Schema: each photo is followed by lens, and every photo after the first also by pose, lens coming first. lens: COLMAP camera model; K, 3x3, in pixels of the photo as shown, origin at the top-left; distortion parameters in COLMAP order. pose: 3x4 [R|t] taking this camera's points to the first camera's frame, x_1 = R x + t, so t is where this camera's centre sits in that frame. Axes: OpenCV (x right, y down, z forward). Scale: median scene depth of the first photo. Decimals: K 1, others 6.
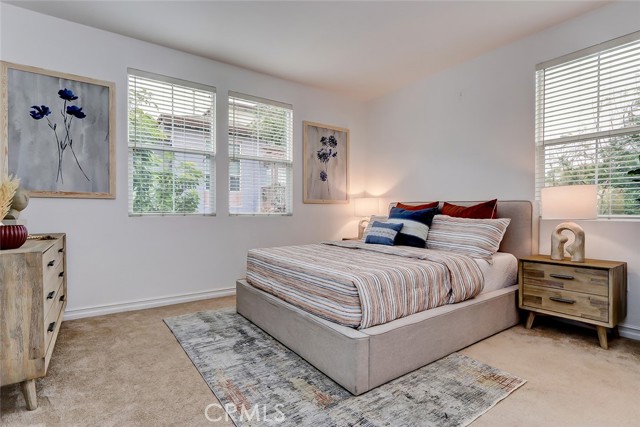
lens RADIAL K [[327.5, 0, 321.3], [0, 327.5, 214.5], [0, 0, 1]] dist [0.007898, -0.000423]
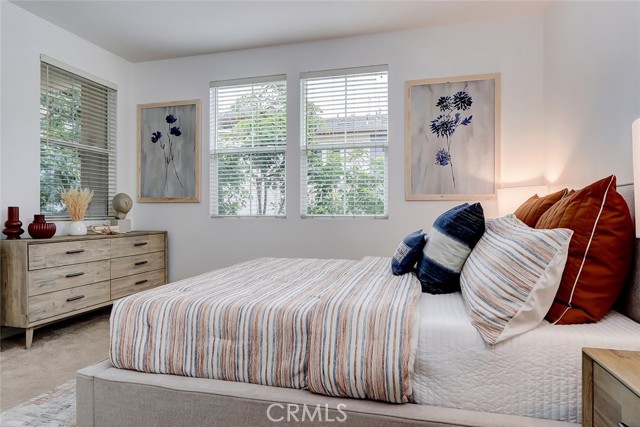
lens RADIAL K [[392.9, 0, 308.6], [0, 392.9, 216.0], [0, 0, 1]] dist [0.005939, 0.003692]
pose [[0.623760, 0.003814, -0.781607, 0.659189], [-0.004161, 0.999990, 0.001559, -0.004147], [0.781605, 0.002280, 0.623769, 0.456752]]
